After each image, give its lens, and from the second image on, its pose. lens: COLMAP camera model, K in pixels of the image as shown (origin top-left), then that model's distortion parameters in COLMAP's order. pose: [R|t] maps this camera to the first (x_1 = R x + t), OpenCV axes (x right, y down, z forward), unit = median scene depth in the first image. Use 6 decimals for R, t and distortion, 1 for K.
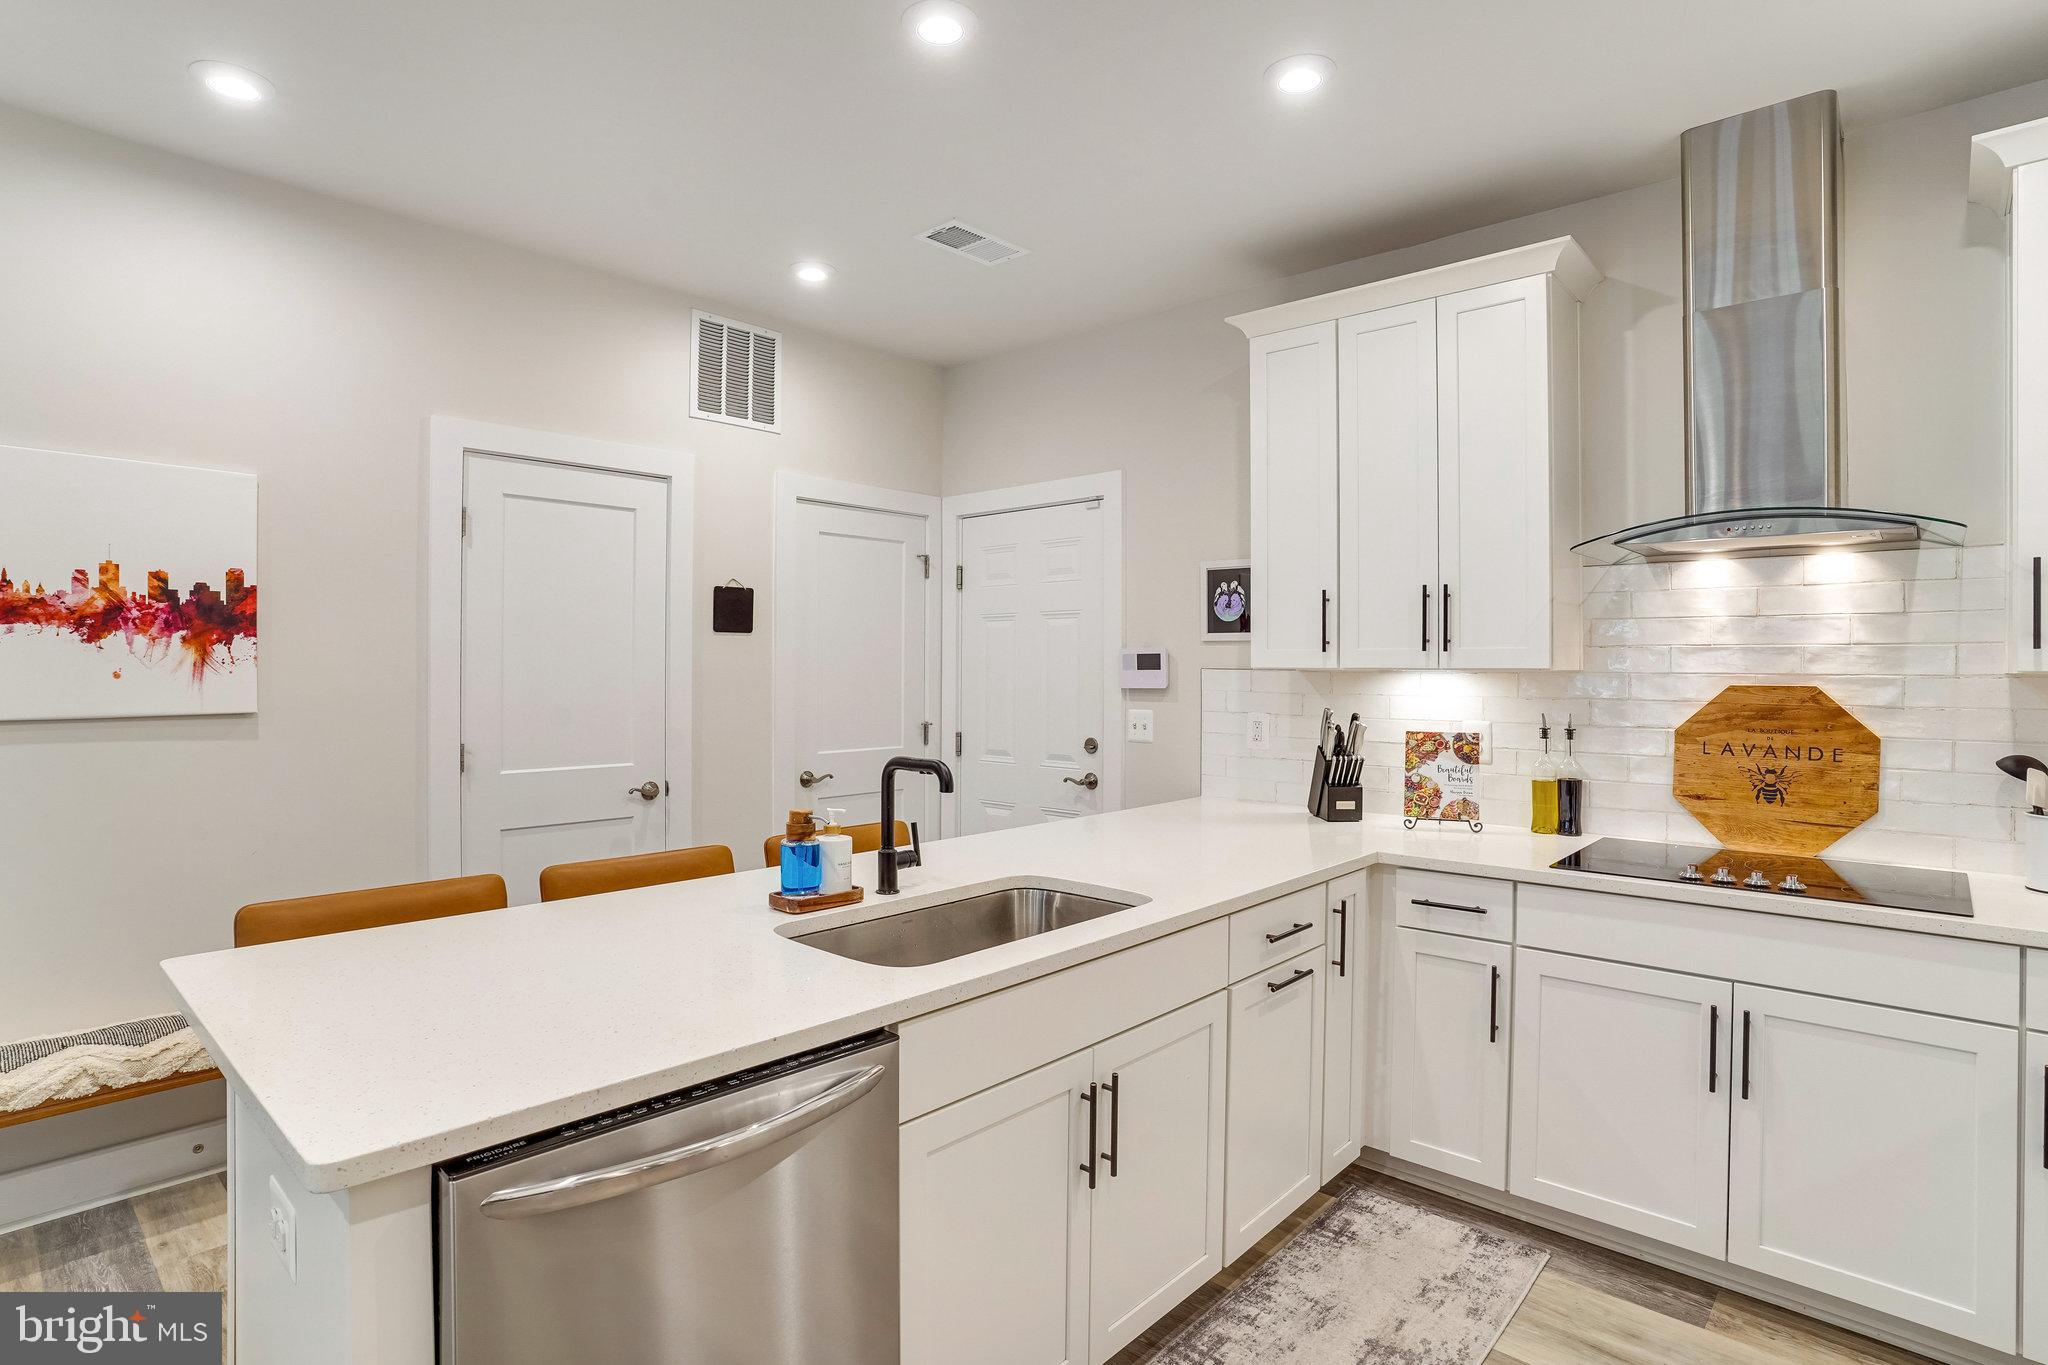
lens RADIAL K [[1043.8, 0, 1026.5], [0, 1043.8, 668.9], [0, 0, 1]] dist [-0.075916, 0.034623]
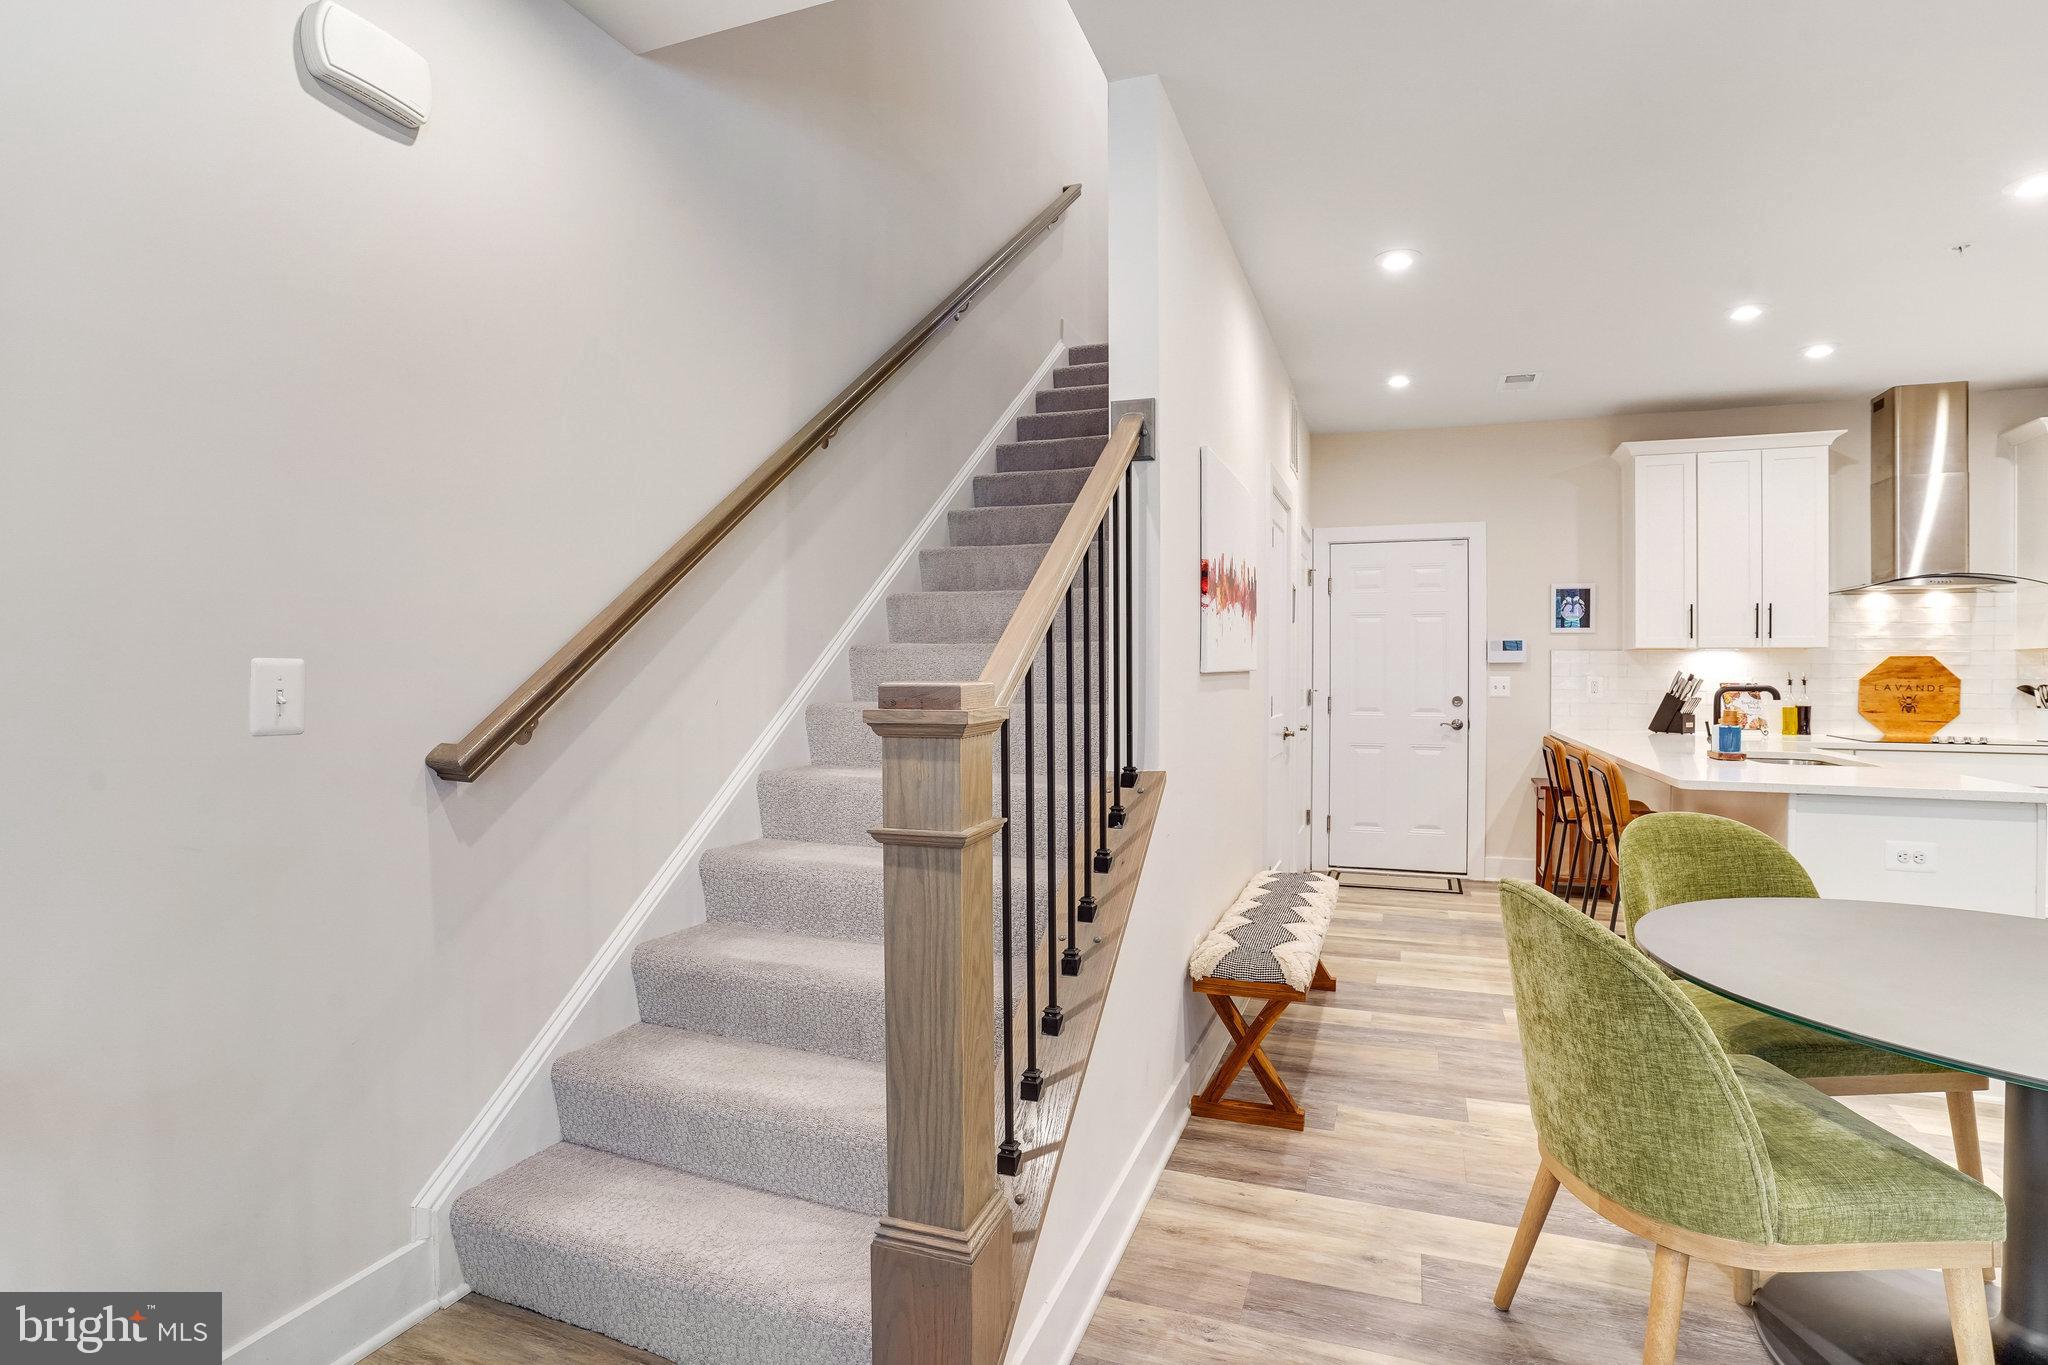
lens RADIAL K [[1012.8, 0, 1052.1], [0, 1012.8, 671.2], [0, 0, 1]] dist [-0.045091, 0.026738]
pose [[0.921452, 0.000535, 0.388492, -1.567150], [-0.000367, 1.000000, -0.000505, 0.046040], [-0.388492, 0.000322, 0.921452, -0.182127]]
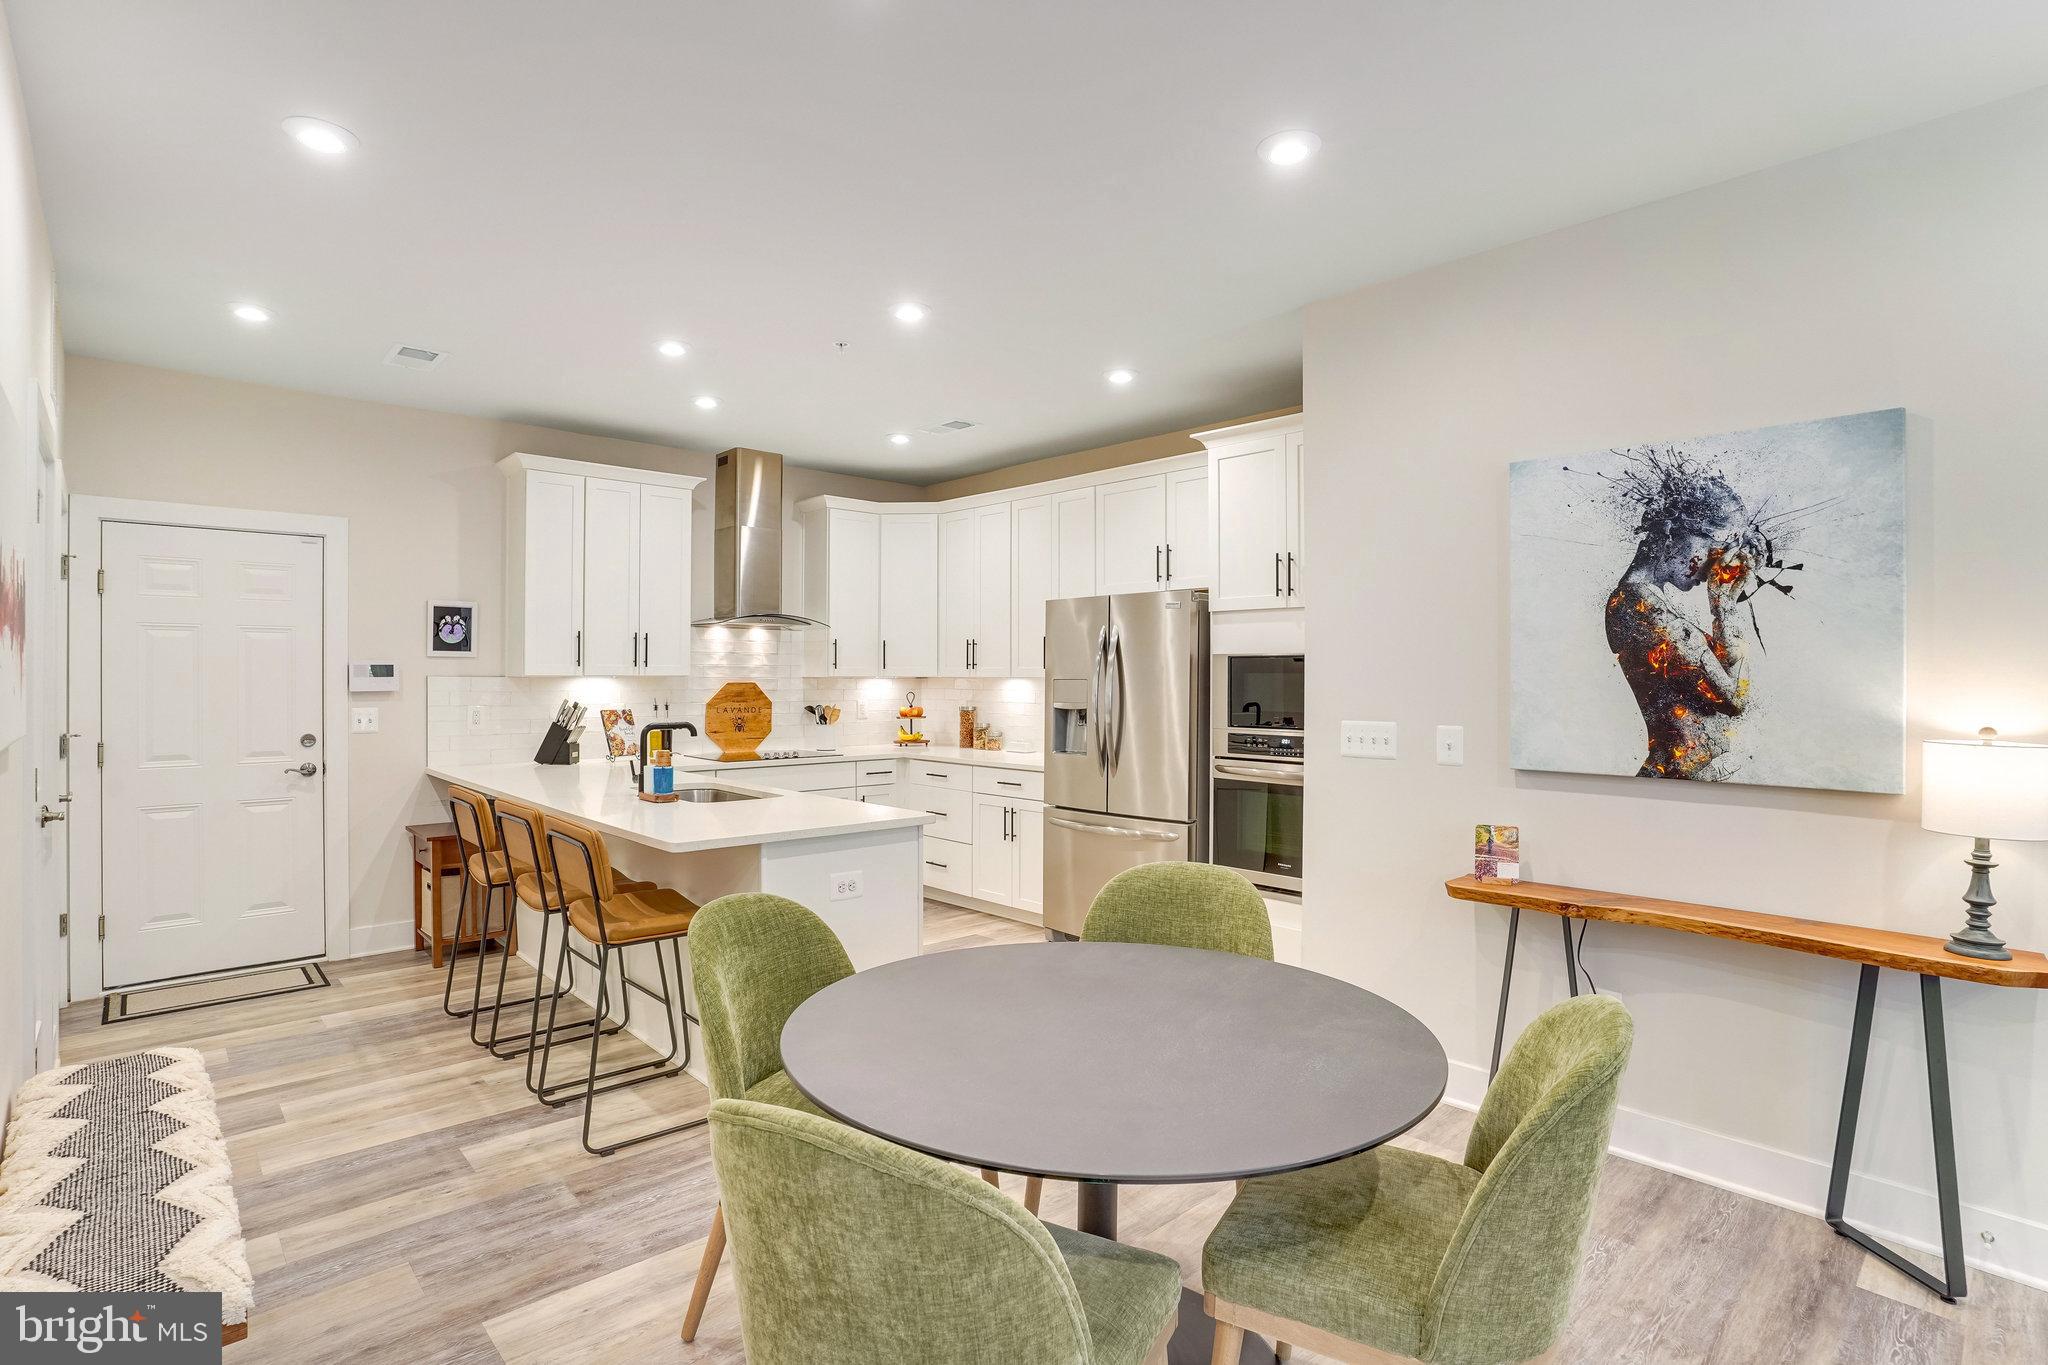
lens RADIAL K [[1007.7, 0, 1006.7], [0, 1007.7, 679.8], [0, 0, 1]] dist [-0.078732, 0.039269]
pose [[0.095011, -0.007249, 0.995450, -1.464027], [-0.000229, 0.999973, 0.007304, -0.006937], [-0.995476, -0.000922, 0.095007, 0.136921]]
